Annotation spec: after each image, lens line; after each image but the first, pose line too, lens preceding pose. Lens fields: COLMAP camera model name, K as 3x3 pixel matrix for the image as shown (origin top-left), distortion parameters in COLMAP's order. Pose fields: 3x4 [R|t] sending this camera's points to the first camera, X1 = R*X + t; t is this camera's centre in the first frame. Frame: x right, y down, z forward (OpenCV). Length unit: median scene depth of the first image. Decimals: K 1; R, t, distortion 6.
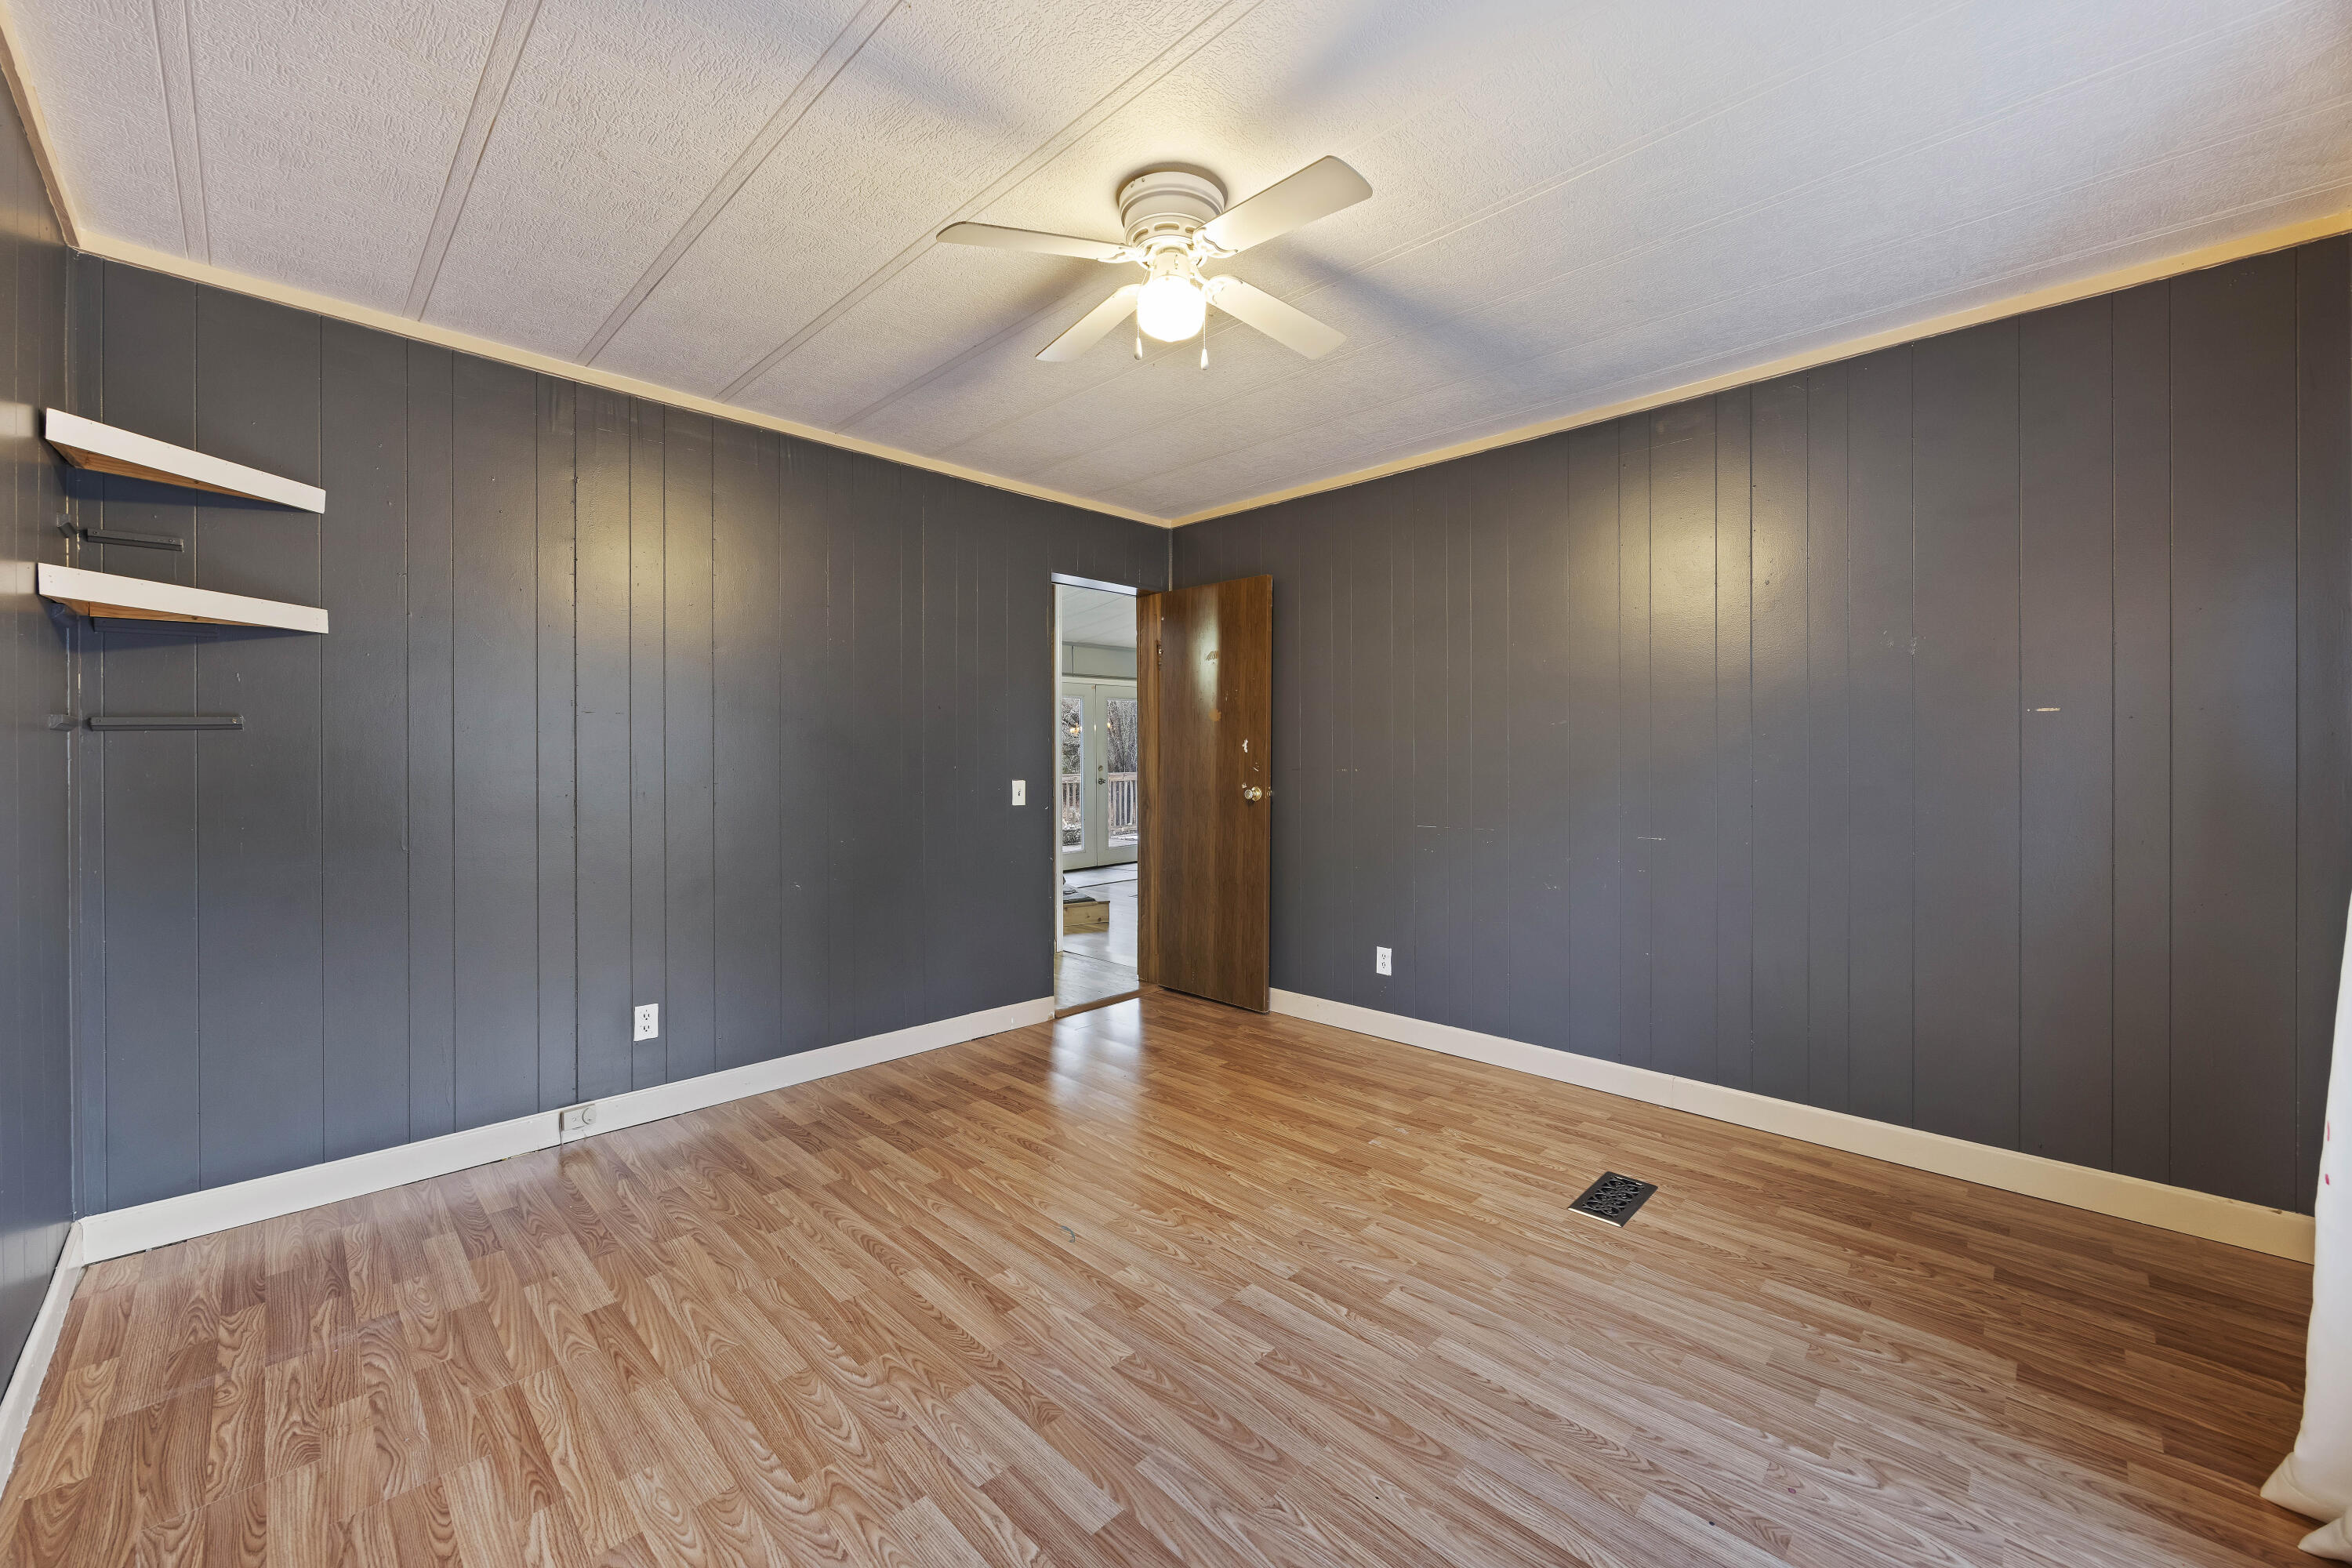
lens RADIAL K [[892.6, 0, 1176.6], [0, 892.6, 771.0], [0, 0, 1]] dist [-0.001047, -0.000004]
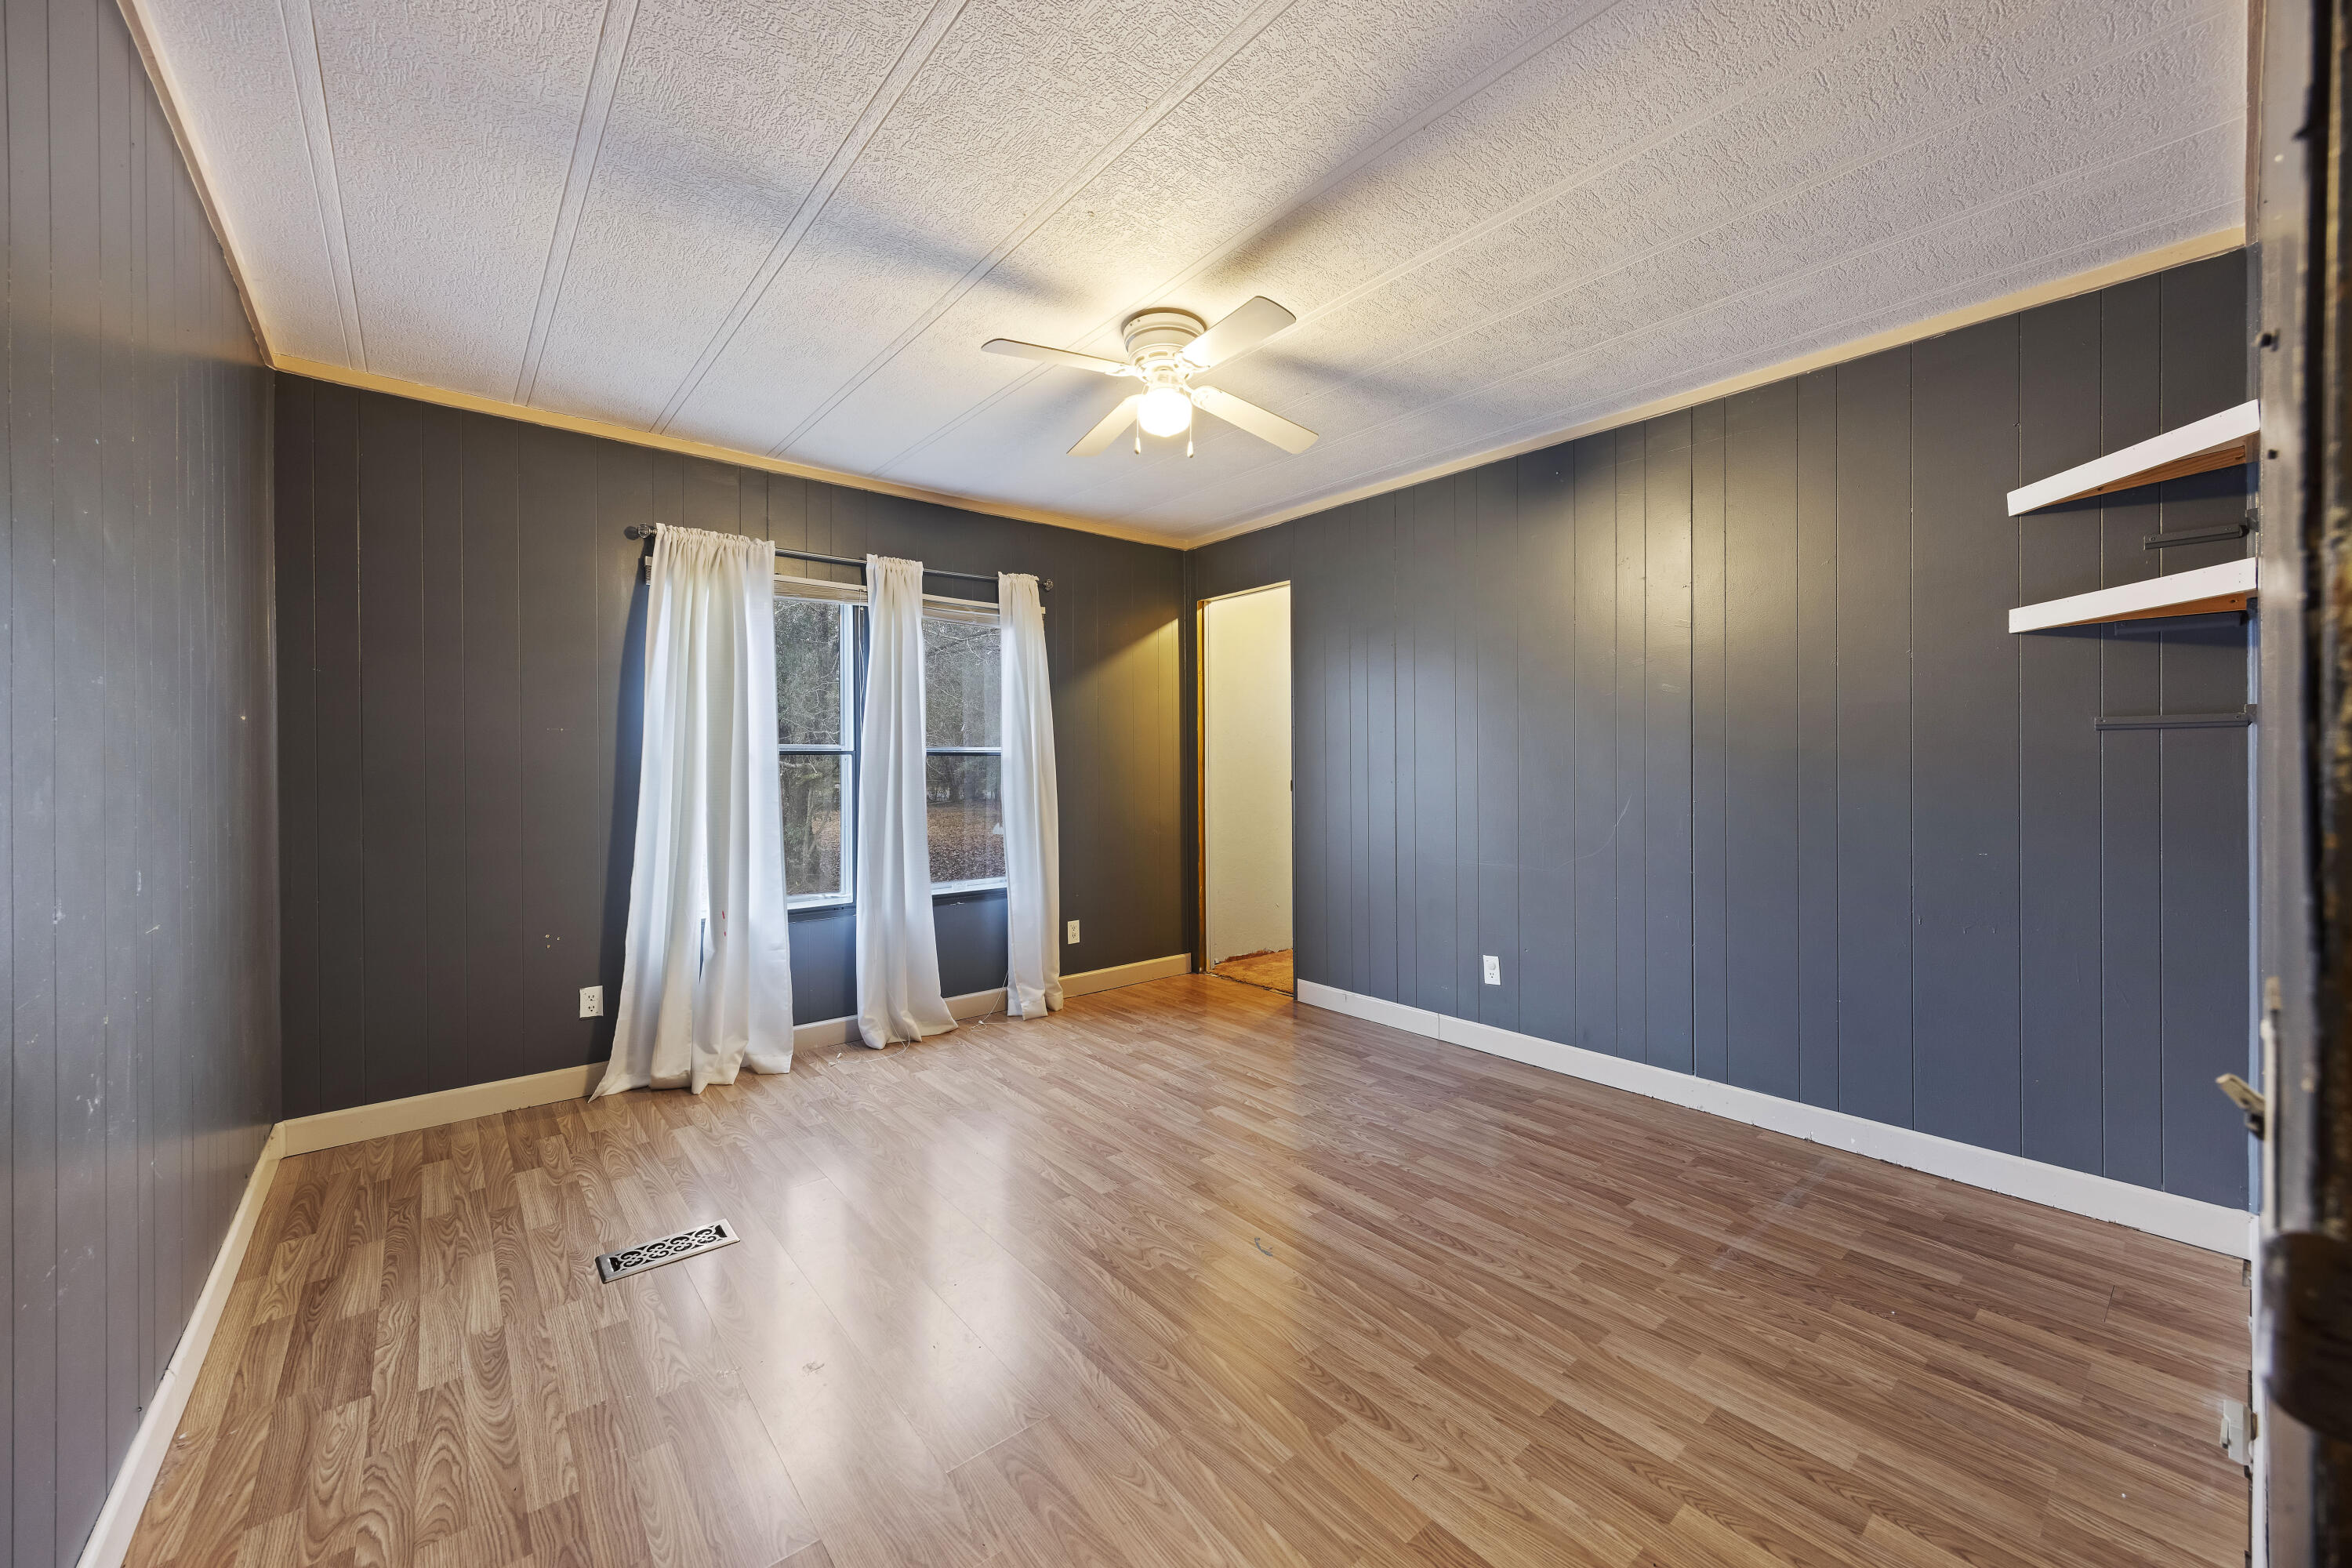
lens RADIAL K [[892.6, 0, 1176.6], [0, 892.6, 771.0], [0, 0, 1]] dist [-0.001047, -0.000004]
pose [[-0.995320, 0.008652, 0.096245, -0.131774], [0.011282, 0.999577, 0.026821, -0.031311], [-0.095972, 0.027782, -0.994996, 2.063208]]
